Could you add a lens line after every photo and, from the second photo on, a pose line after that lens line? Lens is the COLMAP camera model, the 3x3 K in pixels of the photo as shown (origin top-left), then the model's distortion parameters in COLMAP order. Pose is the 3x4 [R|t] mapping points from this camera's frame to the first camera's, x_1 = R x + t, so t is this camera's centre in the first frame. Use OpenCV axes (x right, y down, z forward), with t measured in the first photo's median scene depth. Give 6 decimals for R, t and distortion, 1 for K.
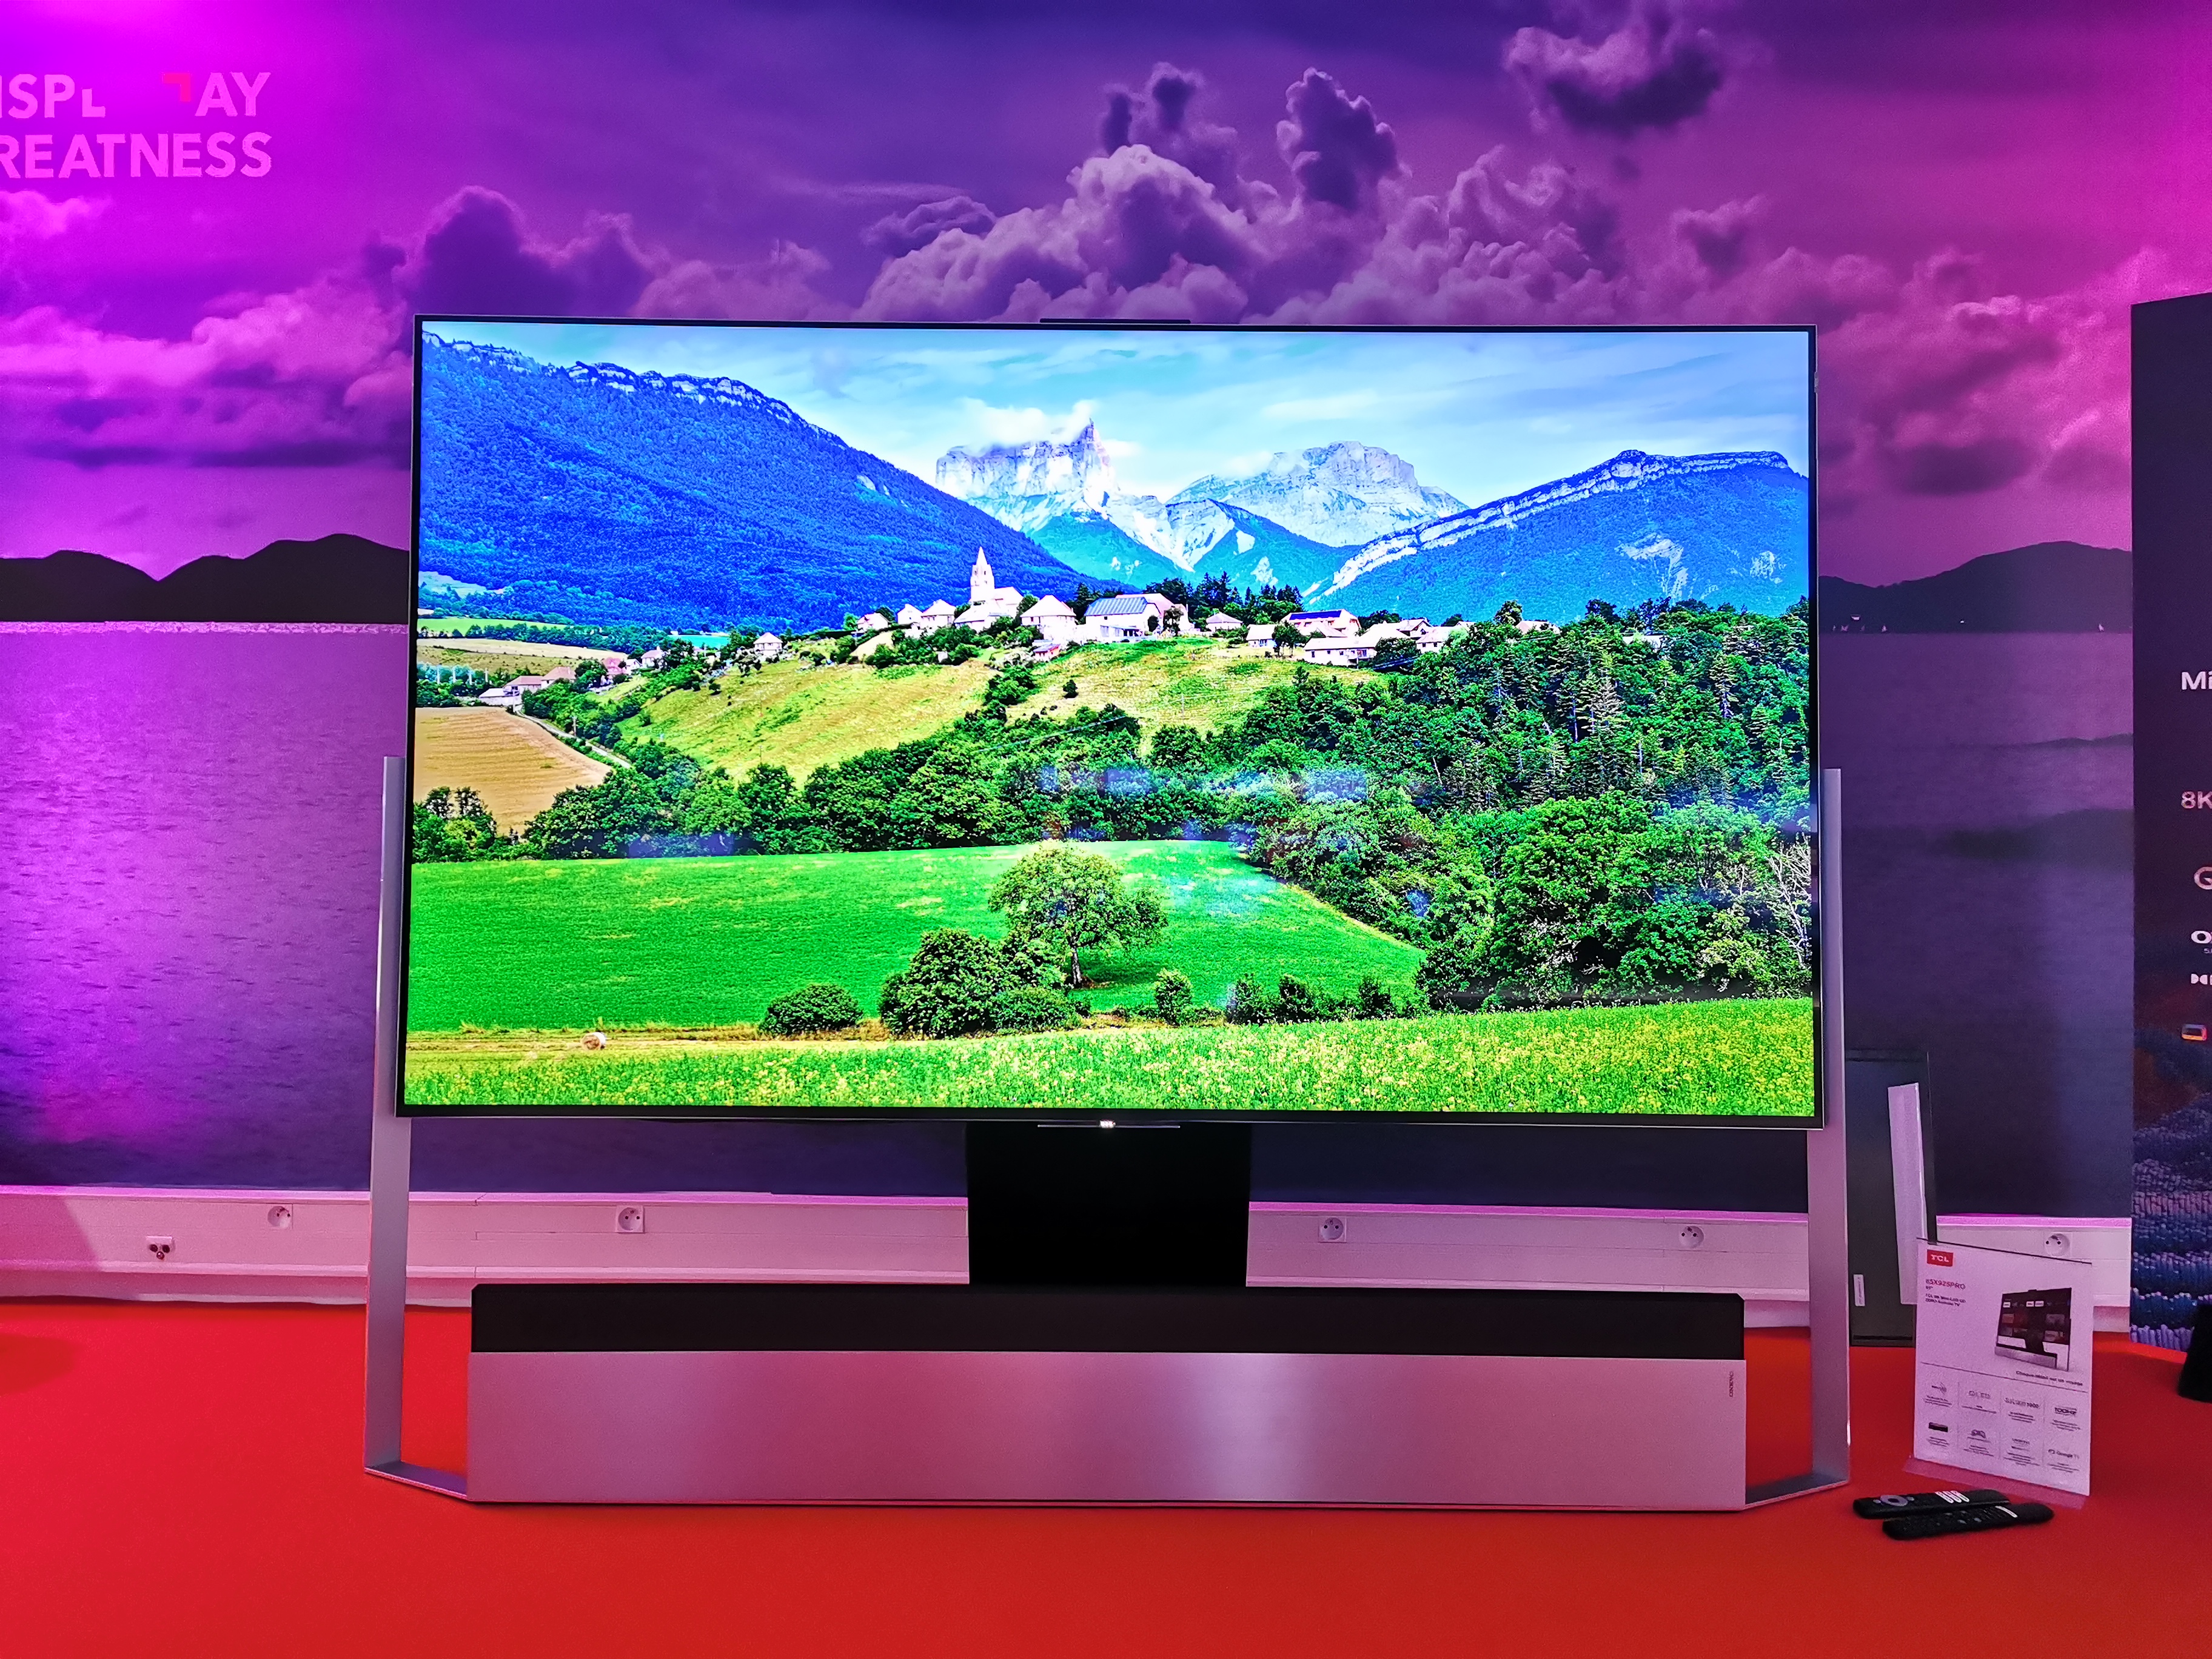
lens RADIAL K [[1620.5, 0, 1106.0], [0, 1620.5, 829.5], [0, 0, 1]] dist [0.083684, -0.085174]
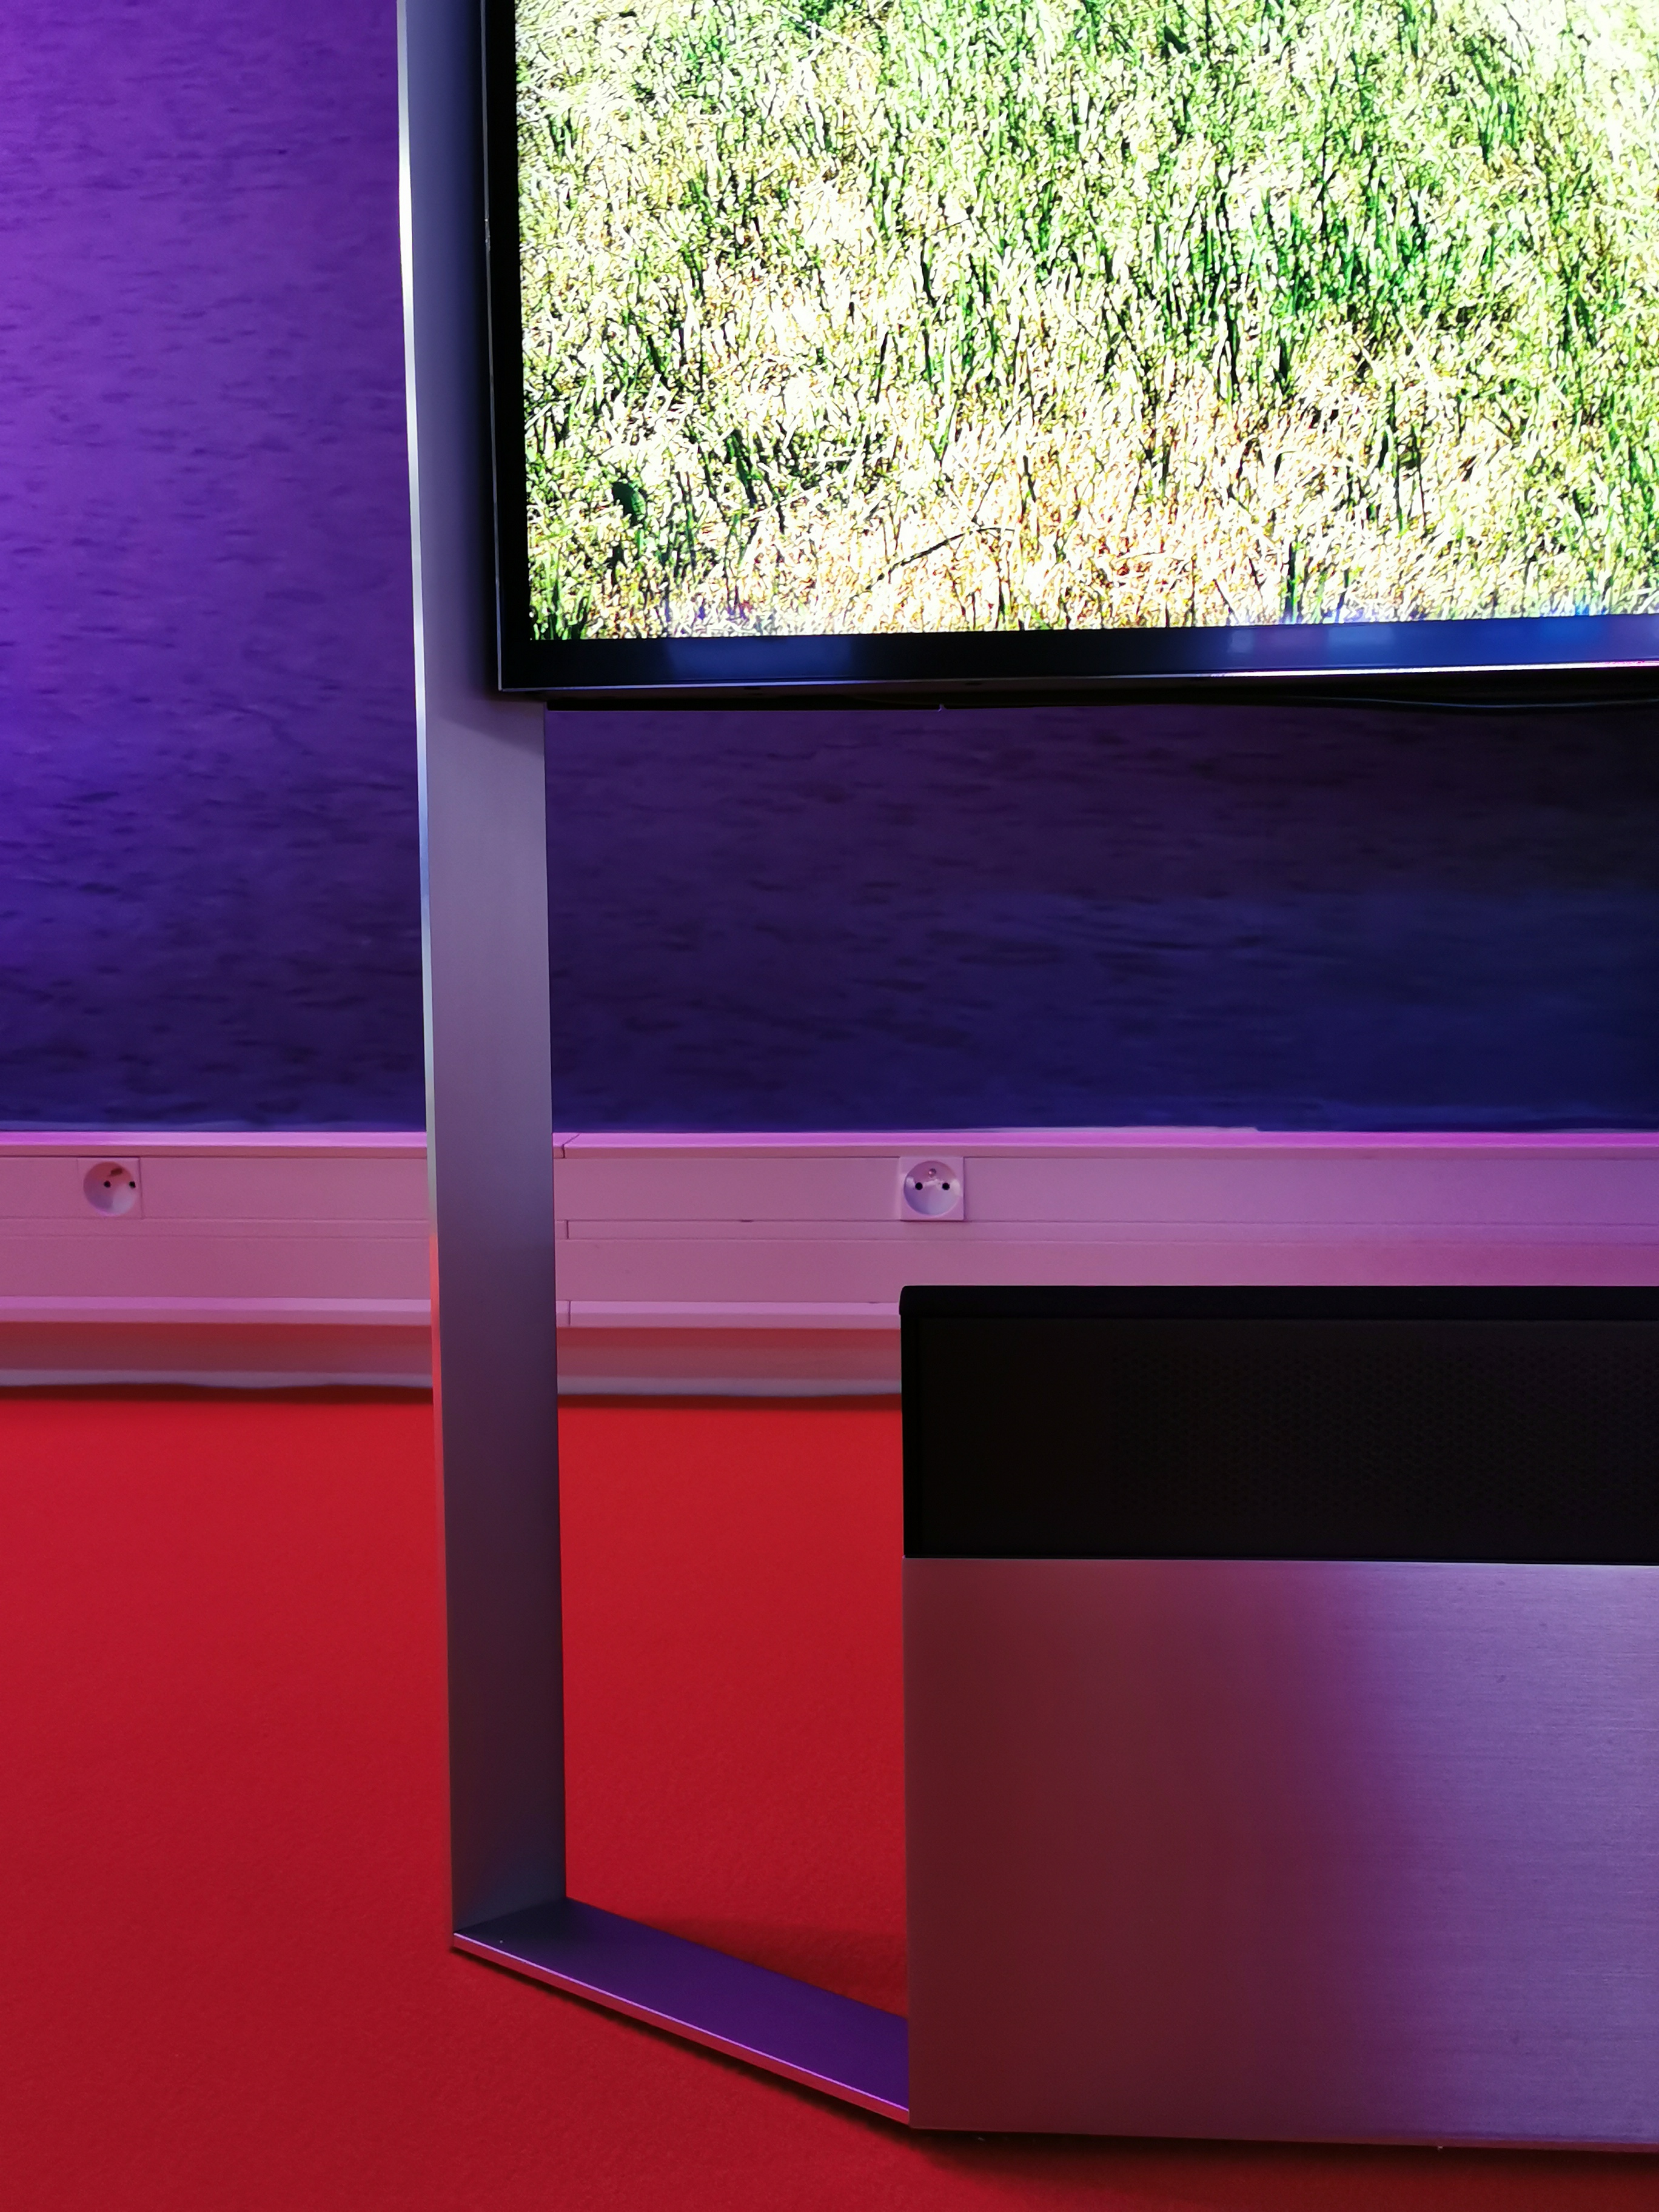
lens RADIAL K [[1639.9, 0, 829.5], [0, 1639.9, 1106.0], [0, 0, 1]] dist [0.003899, -0.000052]
pose [[0.998644, -0.014713, -0.049938, -0.290501], [0.019927, 0.994210, 0.105586, 0.170884], [0.048096, -0.106438, 0.993155, 0.582353]]
